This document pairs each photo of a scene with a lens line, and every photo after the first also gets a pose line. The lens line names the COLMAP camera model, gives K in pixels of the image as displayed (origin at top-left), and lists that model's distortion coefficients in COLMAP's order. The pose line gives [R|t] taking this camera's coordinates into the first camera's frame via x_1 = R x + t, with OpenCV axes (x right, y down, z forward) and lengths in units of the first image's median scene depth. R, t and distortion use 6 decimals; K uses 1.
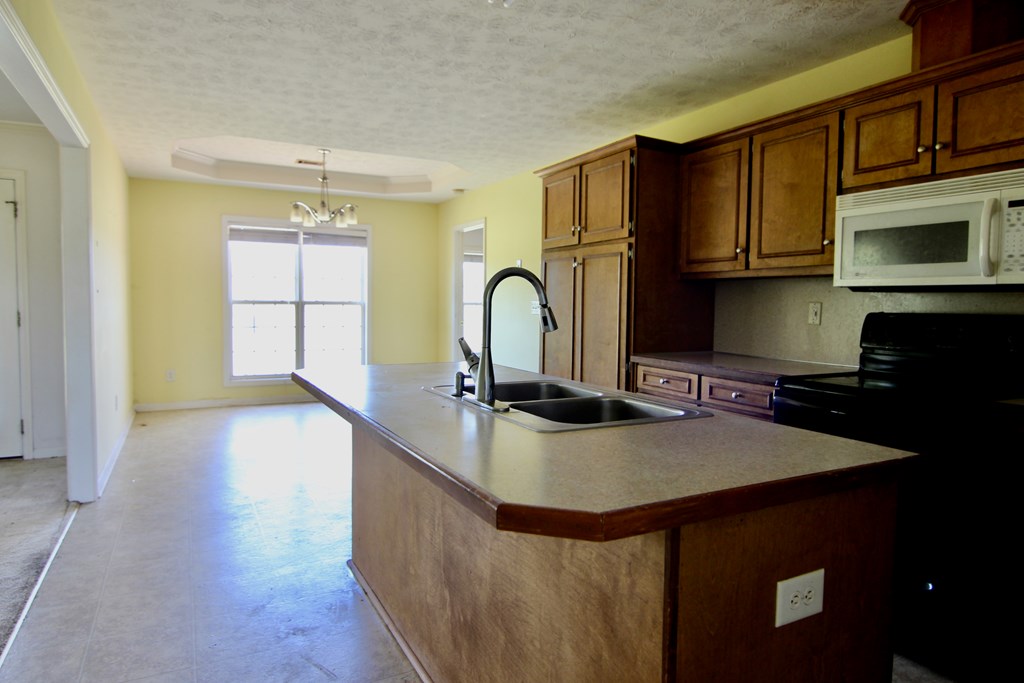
lens RADIAL K [[626.2, 0, 501.9], [0, 626.2, 337.4], [0, 0, 1]] dist [-0.013614, 0.001101]
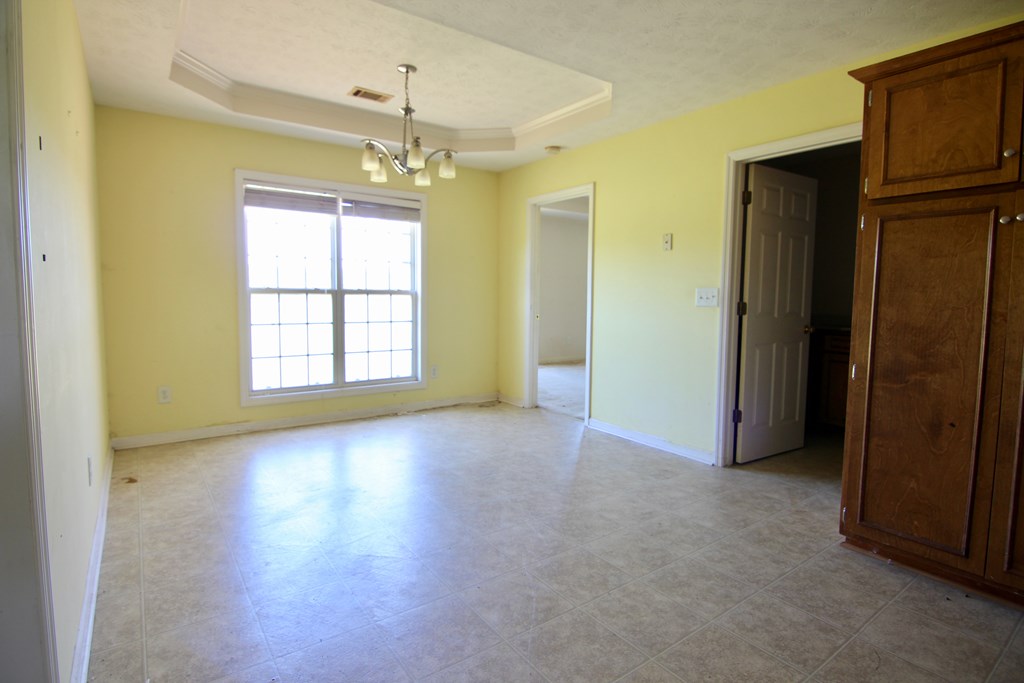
lens RADIAL K [[529.5, 0, 495.4], [0, 529.5, 333.5], [0, 0, 1]] dist [-0.004600, -0.009512]
pose [[0.988919, -0.014993, 0.147698, -0.236185], [0.011033, 0.999558, 0.027593, -0.021362], [-0.148046, -0.025658, 0.988648, 0.336138]]
